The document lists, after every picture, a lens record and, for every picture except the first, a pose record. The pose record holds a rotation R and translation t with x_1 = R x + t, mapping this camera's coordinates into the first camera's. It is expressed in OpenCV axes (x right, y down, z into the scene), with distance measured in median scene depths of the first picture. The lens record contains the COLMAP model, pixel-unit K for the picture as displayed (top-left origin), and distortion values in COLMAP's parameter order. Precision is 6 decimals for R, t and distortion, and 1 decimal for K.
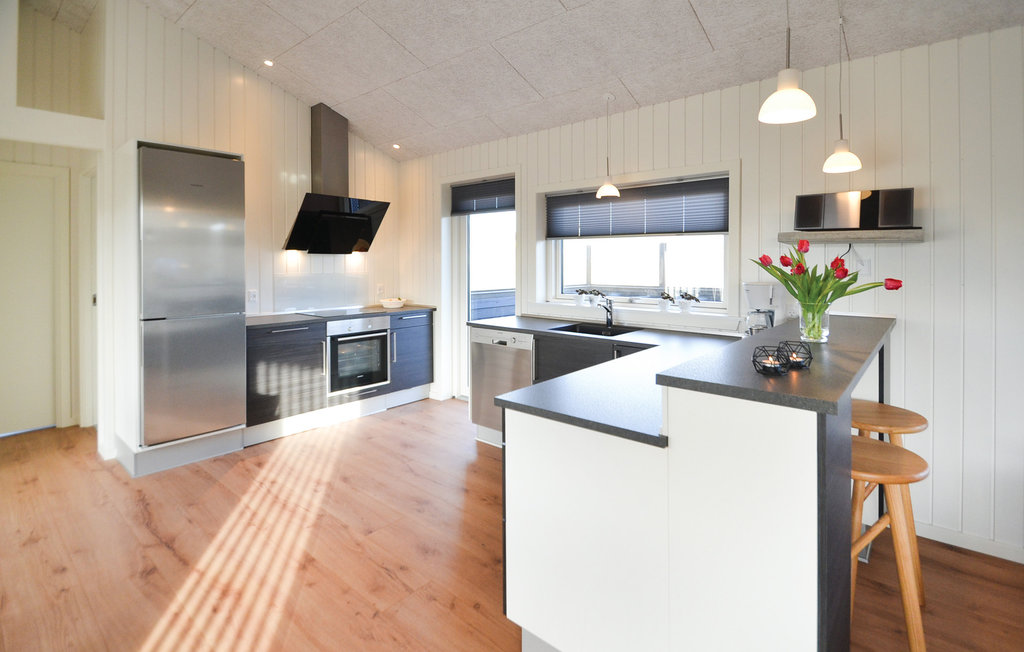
lens RADIAL K [[493.9, 0, 534.9], [0, 493.9, 271.0], [0, 0, 1]] dist [0.000793, -0.009767]
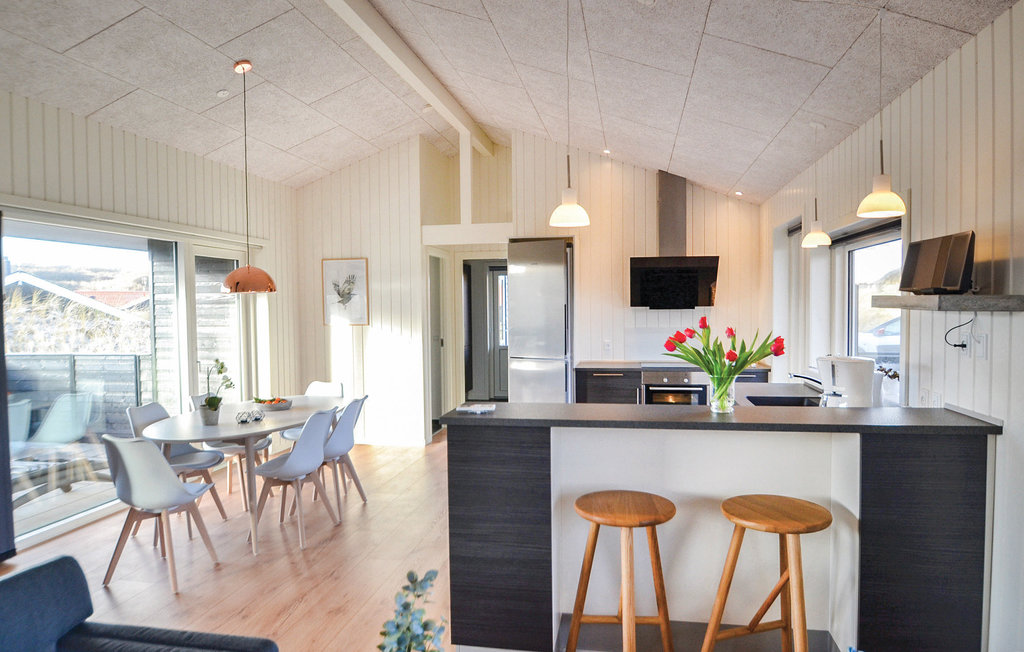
lens RADIAL K [[647.3, 0, 512.0], [0, 647.3, 326.0], [0, 0, 1]] dist [-0.031142, -0.000133]
pose [[0.484183, 0.020690, -0.874722, 0.703781], [0.004277, 0.999652, 0.026012, -0.039631], [0.874956, -0.016335, 0.483926, 0.029990]]
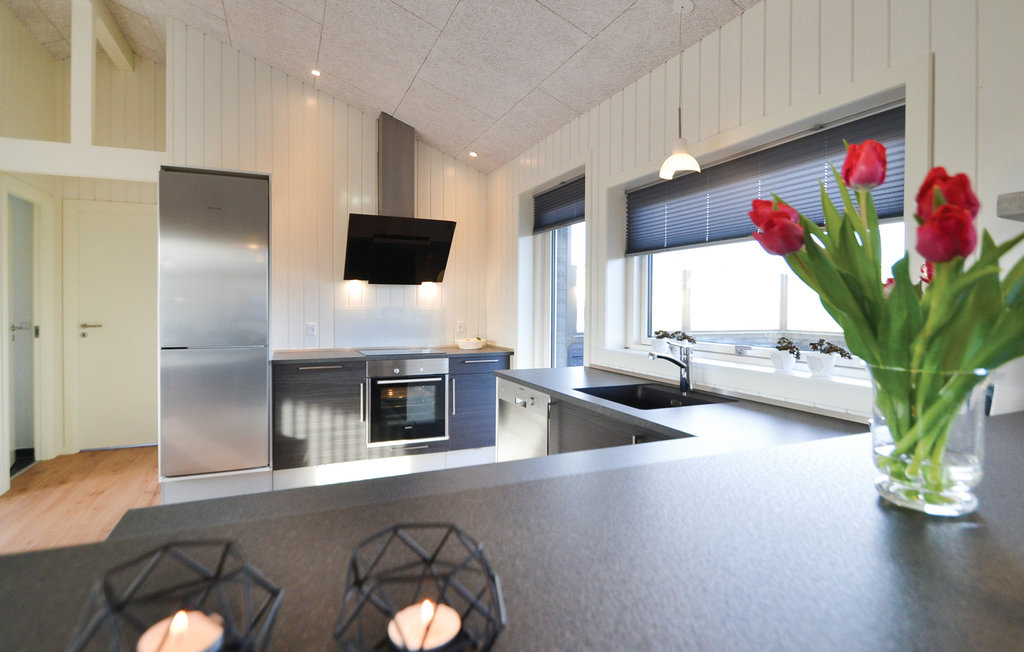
lens RADIAL K [[532.7, 0, 512.0], [0, 532.7, 326.0], [0, 0, 1]] dist [-0.009620, 0.000228]
pose [[0.887797, 0.019350, -0.459828, 0.228308], [-0.009696, 0.999680, 0.023347, 0.016415], [0.460133, -0.016269, 0.887701, 0.282129]]
